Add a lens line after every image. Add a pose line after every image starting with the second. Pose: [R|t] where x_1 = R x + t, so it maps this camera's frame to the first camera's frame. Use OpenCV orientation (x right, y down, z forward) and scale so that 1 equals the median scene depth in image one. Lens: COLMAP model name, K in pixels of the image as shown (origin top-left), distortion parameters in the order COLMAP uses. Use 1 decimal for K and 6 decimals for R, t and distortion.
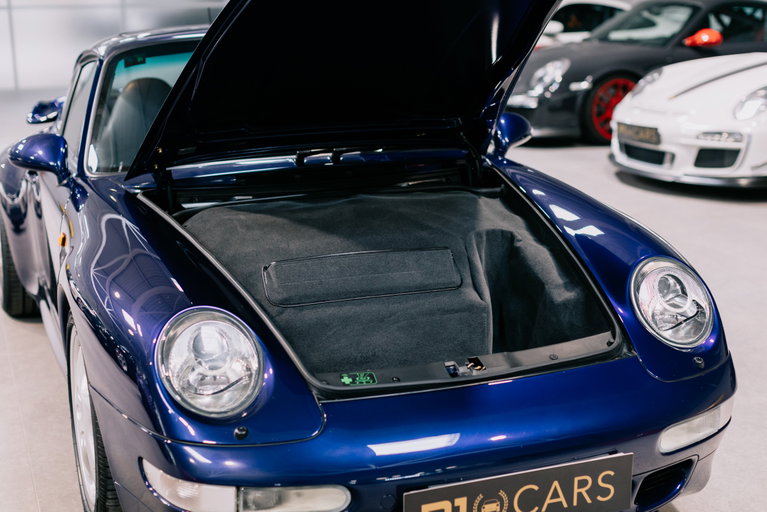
lens RADIAL K [[1153.6, 0, 385.6], [0, 1153.6, 257.8], [0, 0, 1]] dist [0.052116, 0.000000]
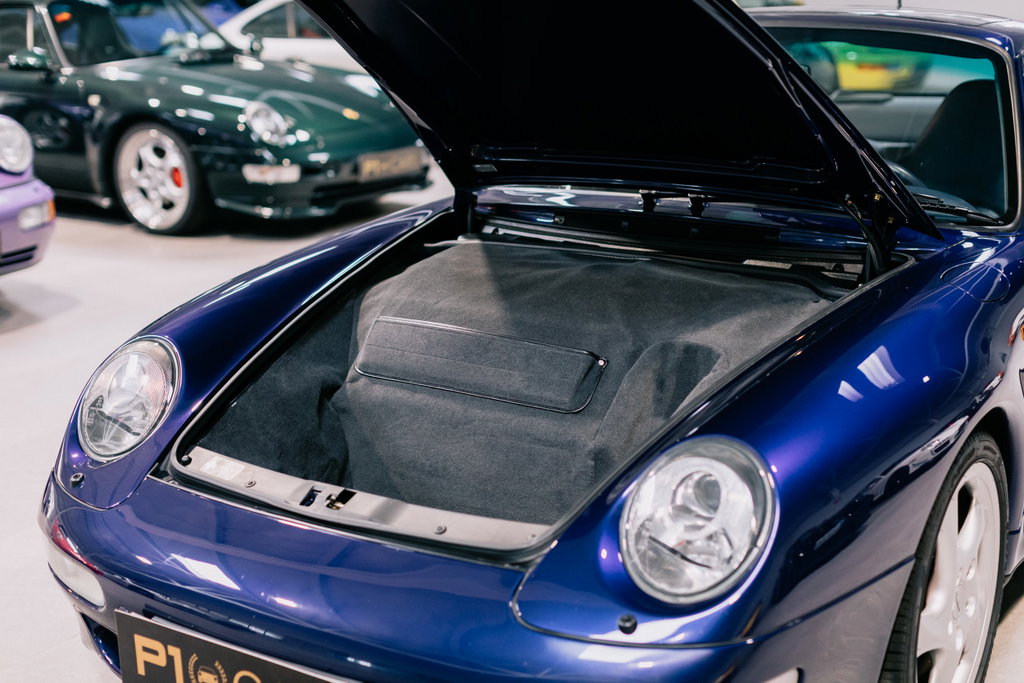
lens RADIAL K [[1540.1, 0, 508.6], [0, 1540.1, 336.1], [0, 0, 1]] dist [0.052116, 0.000000]
pose [[0.591816, 0.204177, -0.779786, 0.875441], [-0.188741, 0.975596, 0.112203, -0.132520], [0.783665, 0.080774, 0.615910, 0.505481]]
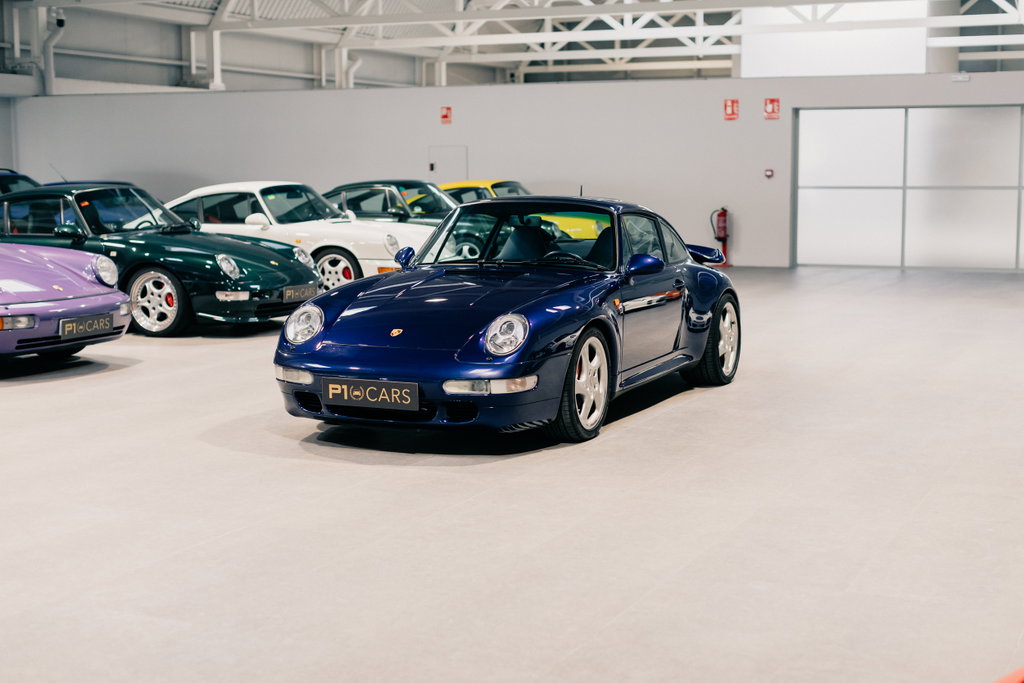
lens RADIAL K [[1540.1, 0, 507.6], [0, 1540.1, 347.7], [0, 0, 1]] dist [0.052116, 0.000000]
pose [[0.702734, 0.104474, -0.703741, 2.375805], [-0.180386, 0.983001, -0.034196, 0.169031], [0.688205, 0.150976, 0.709634, -0.971499]]
